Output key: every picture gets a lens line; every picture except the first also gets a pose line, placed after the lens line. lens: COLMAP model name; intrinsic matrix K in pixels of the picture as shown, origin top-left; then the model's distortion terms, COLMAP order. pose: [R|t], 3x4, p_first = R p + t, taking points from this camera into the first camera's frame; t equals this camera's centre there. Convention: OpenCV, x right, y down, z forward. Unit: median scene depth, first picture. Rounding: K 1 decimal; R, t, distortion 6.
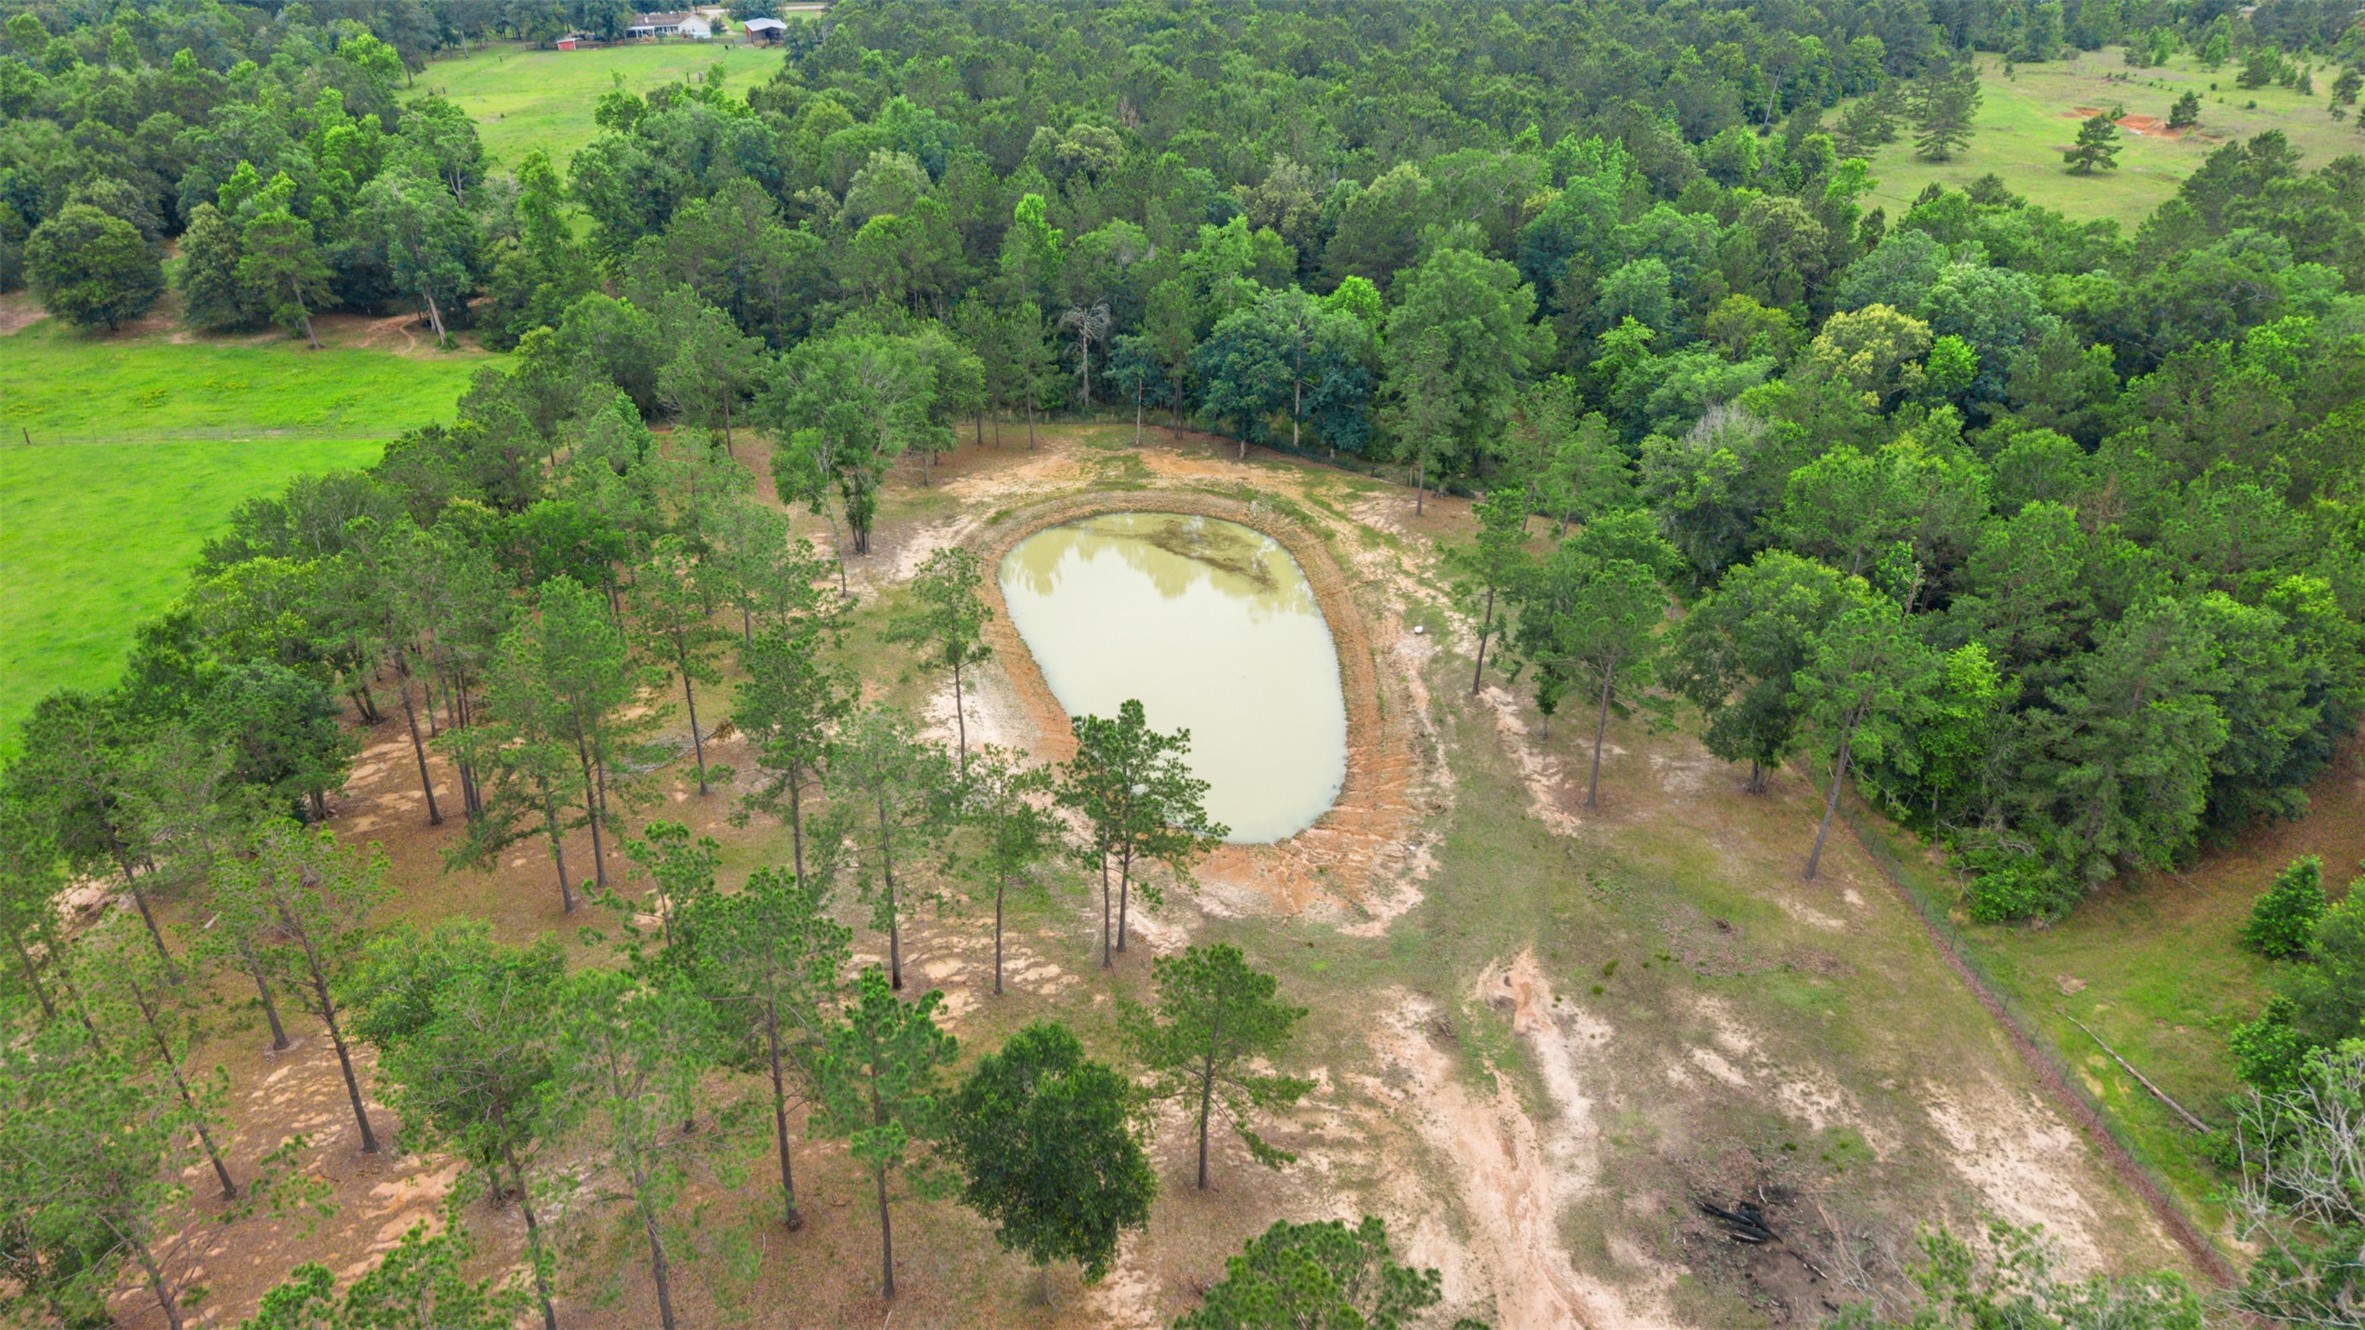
lens RADIAL K [[1645.7, 0, 1176.2], [0, 1645.7, 668.7], [0, 0, 1]] dist [0.009580, -0.001461]
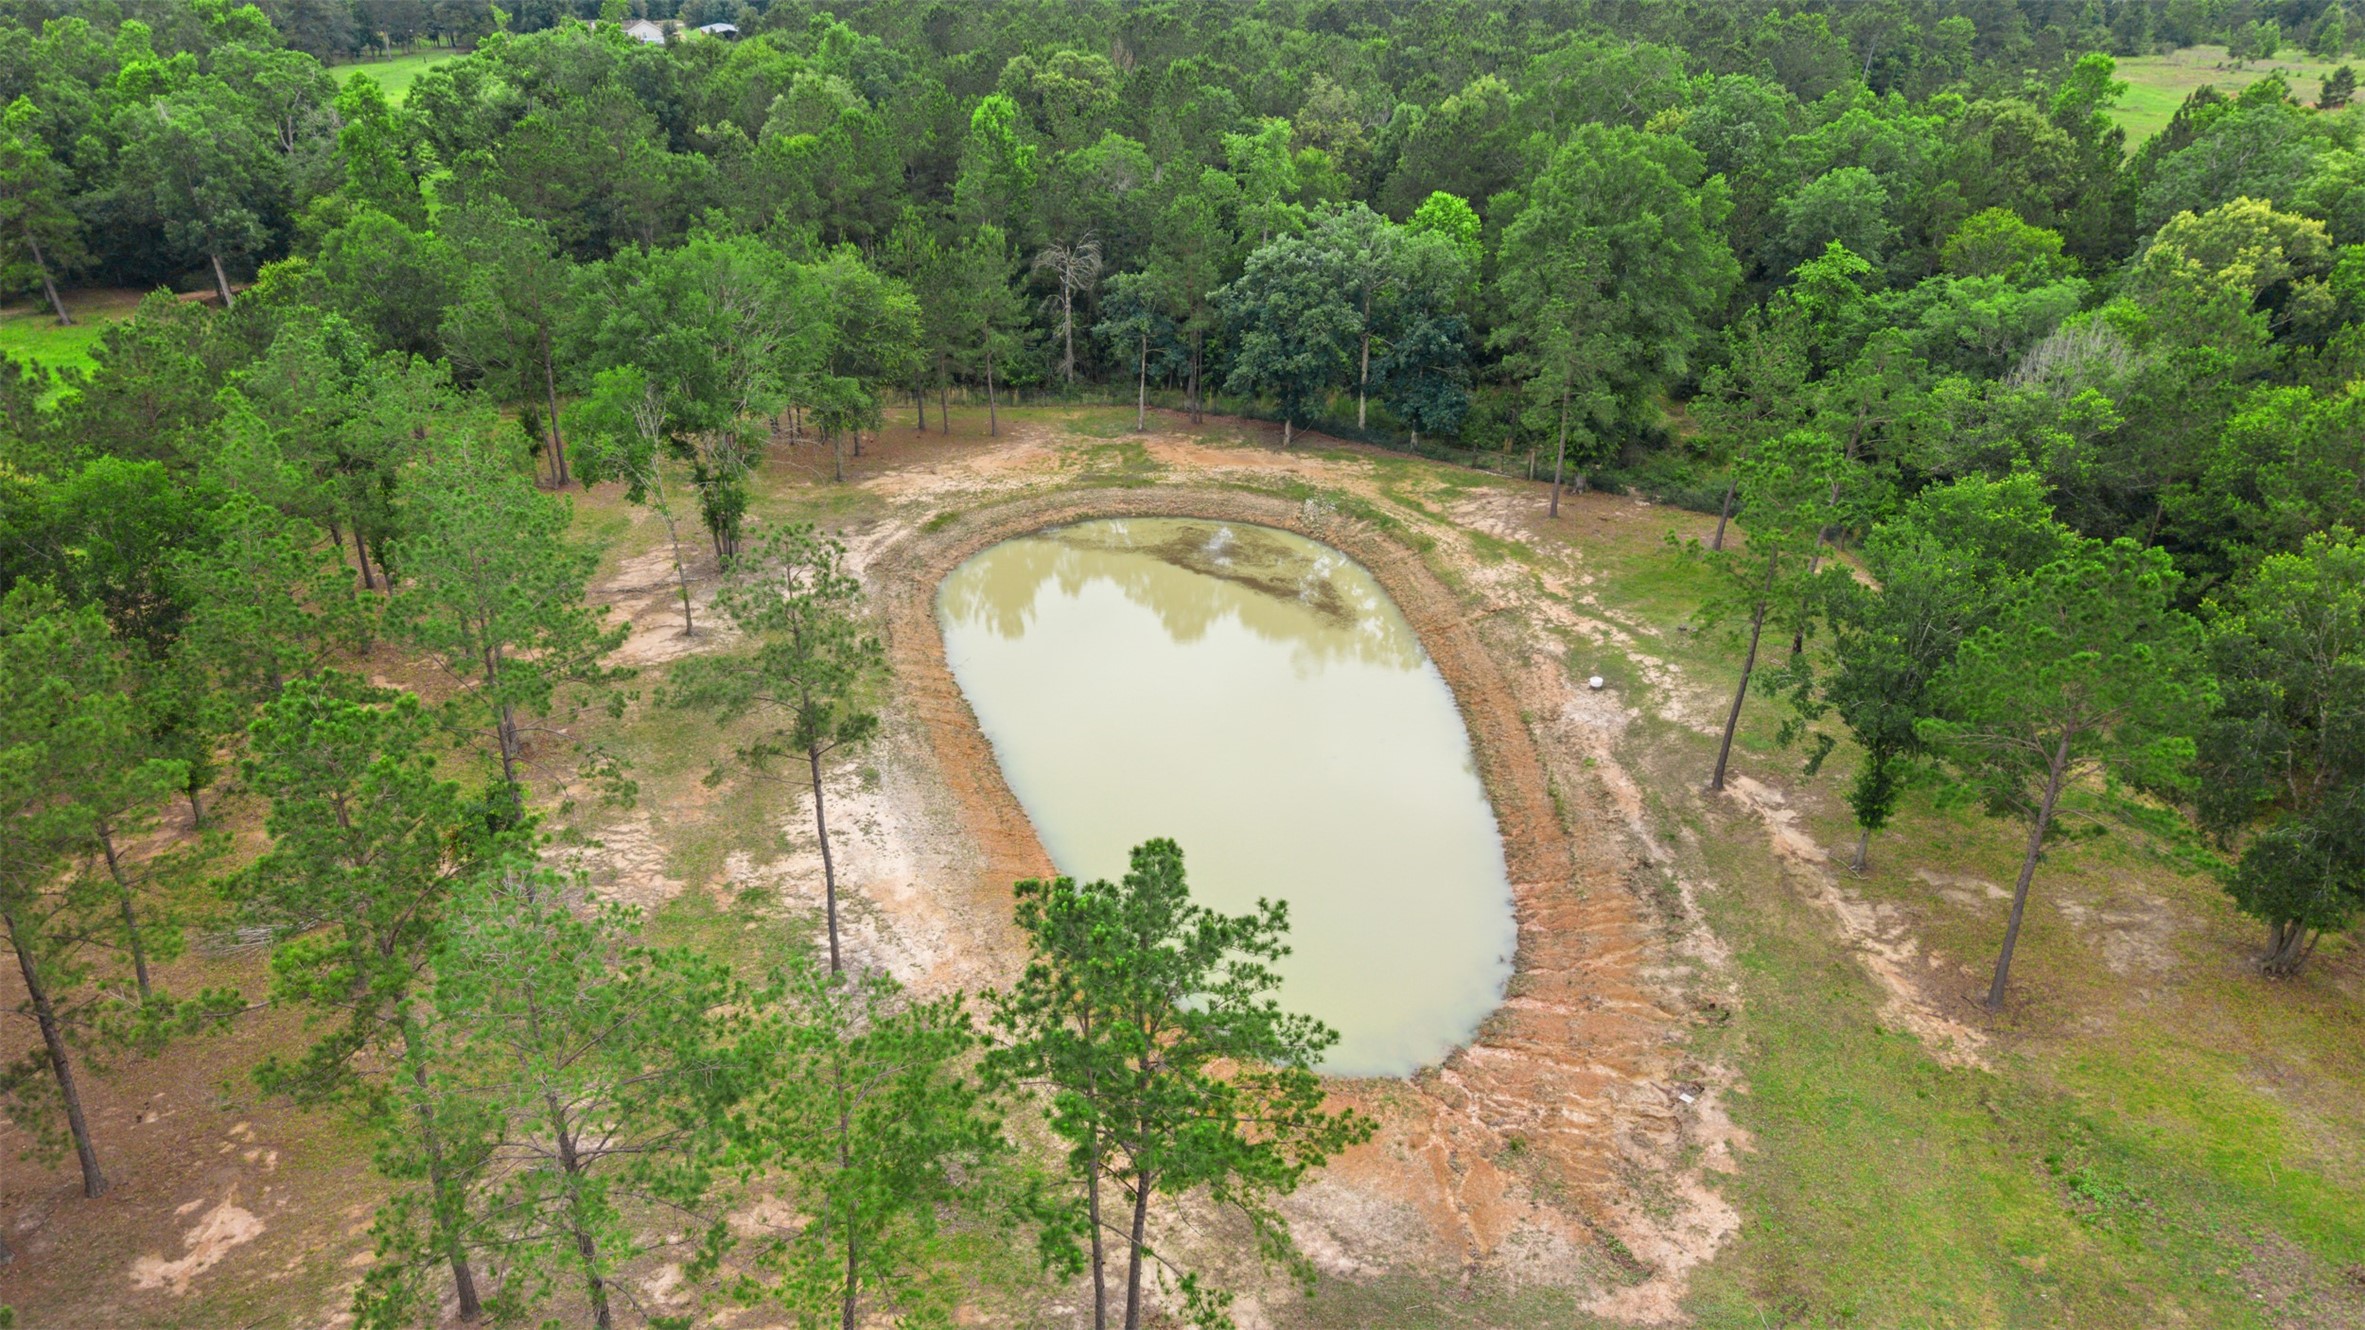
lens RADIAL K [[1645.7, 0, 1191.3], [0, 1645.7, 667.5], [0, 0, 1]] dist [0.009580, -0.001461]
pose [[0.999886, -0.002921, 0.014847, -0.014201], [0.003477, 0.999287, -0.037592, -0.005710], [-0.014727, 0.037640, 0.999183, 0.333561]]
